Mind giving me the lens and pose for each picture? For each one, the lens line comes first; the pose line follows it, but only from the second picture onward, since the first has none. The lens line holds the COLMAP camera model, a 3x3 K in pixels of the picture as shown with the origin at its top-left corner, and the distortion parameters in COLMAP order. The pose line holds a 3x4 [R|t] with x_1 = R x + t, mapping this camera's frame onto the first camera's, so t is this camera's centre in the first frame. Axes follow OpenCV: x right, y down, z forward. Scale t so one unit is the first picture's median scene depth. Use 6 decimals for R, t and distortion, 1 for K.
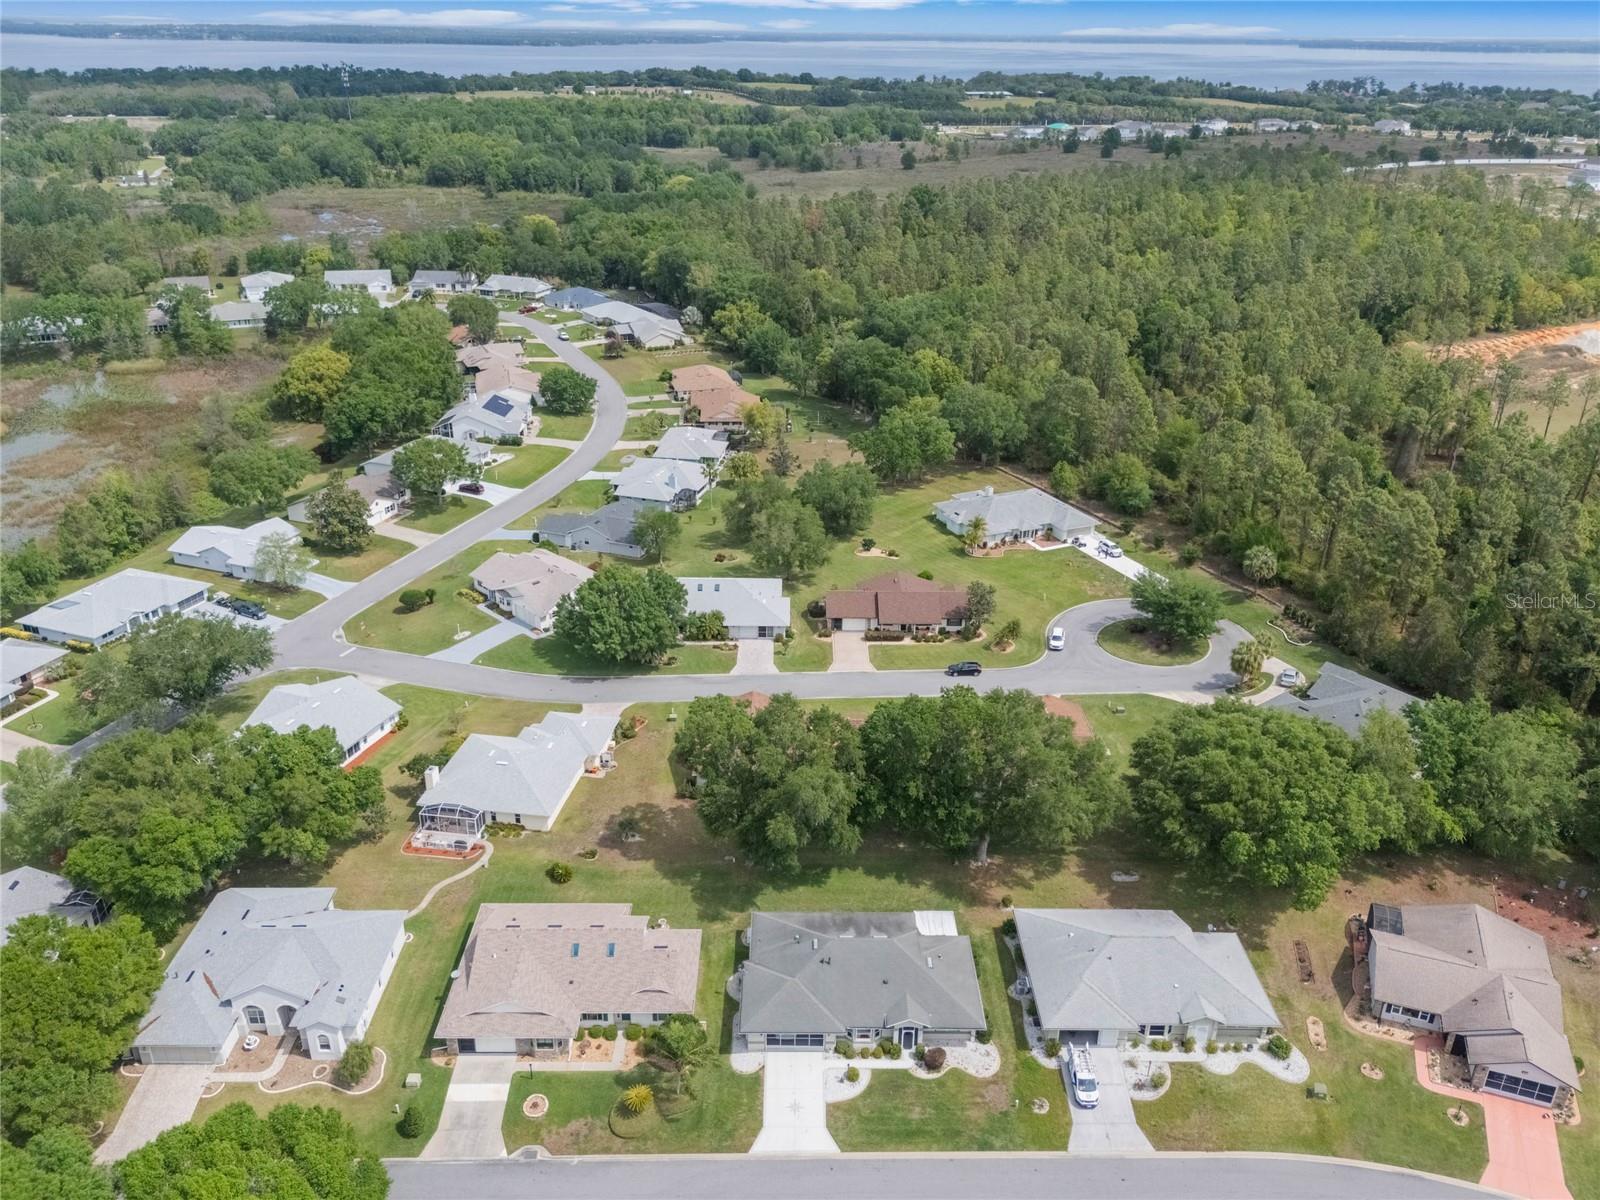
lens RADIAL K [[1193.9, 0, 824.0], [0, 1193.9, 601.3], [0, 0, 1]] dist [0.083711, -0.101644]
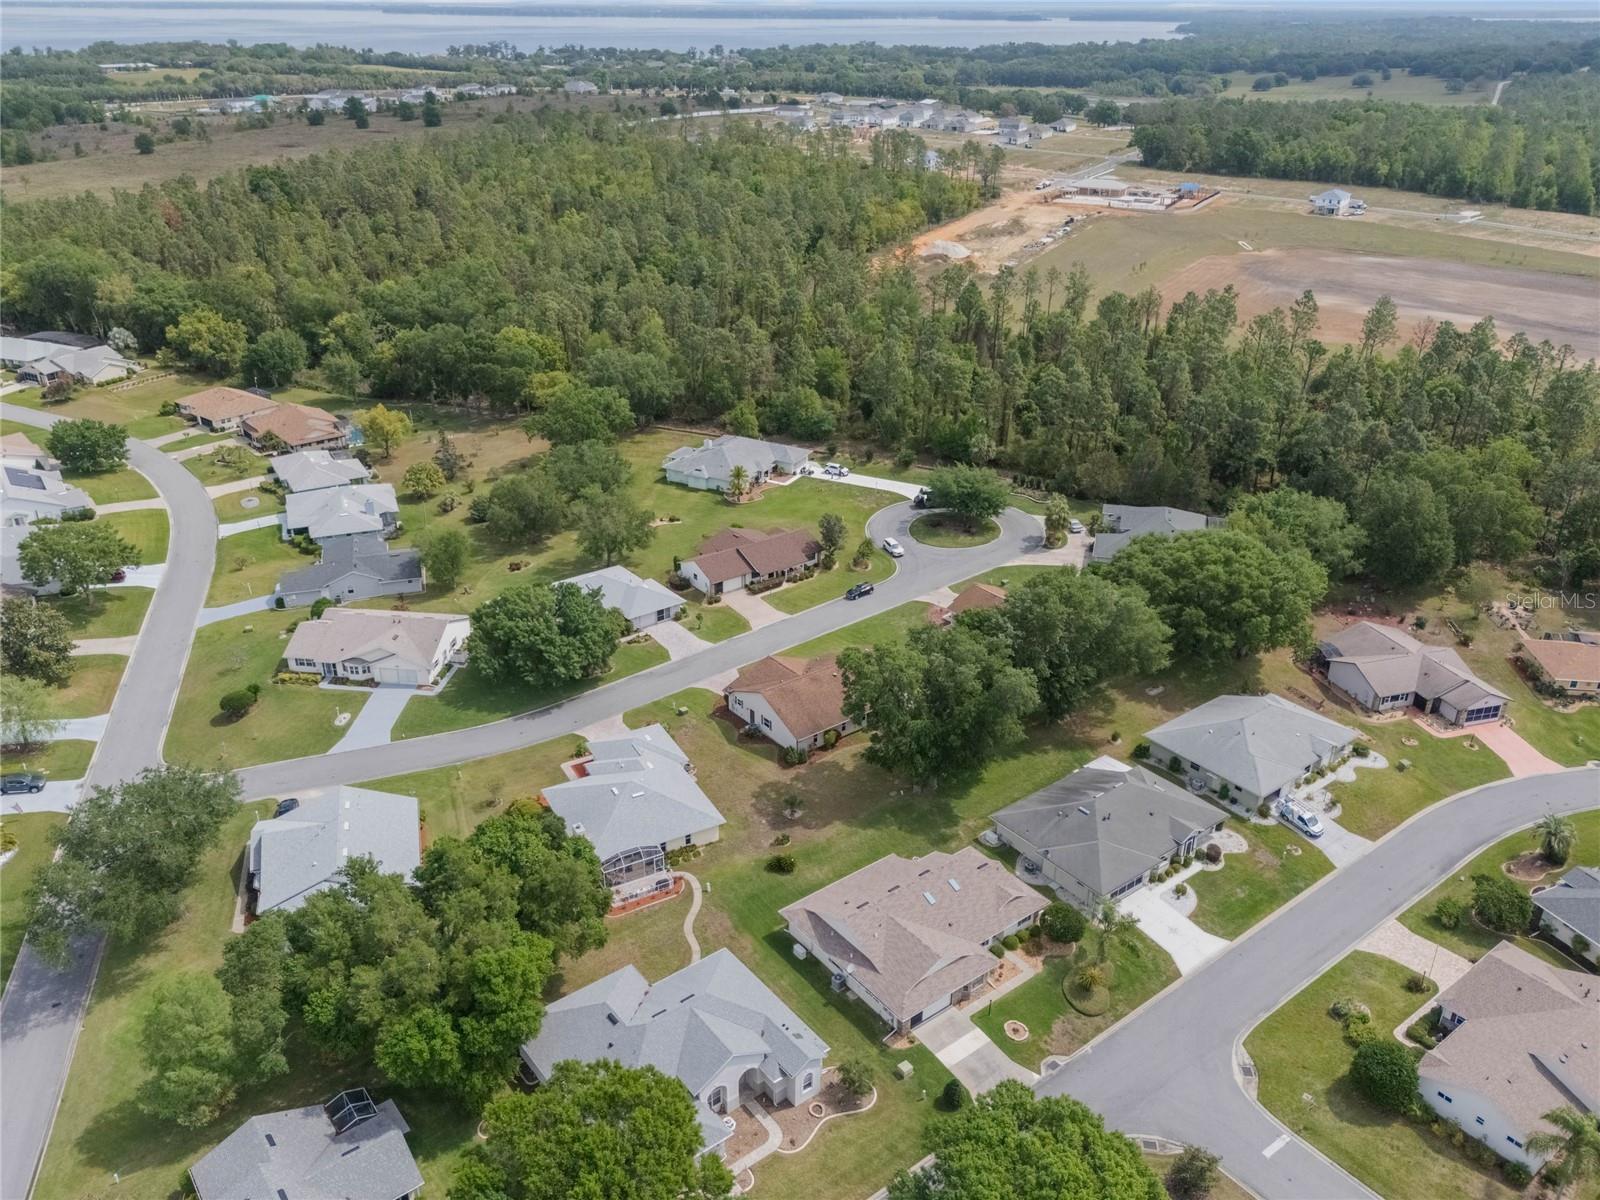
lens RADIAL K [[1193.9, 0, 824.0], [0, 1193.9, 601.3], [0, 0, 1]] dist [0.083711, -0.101644]
pose [[0.801294, -0.272221, 0.532752, -0.473655], [0.259931, 0.960455, 0.099811, -0.049072], [-0.538855, 0.058500, 0.840365, 0.111375]]
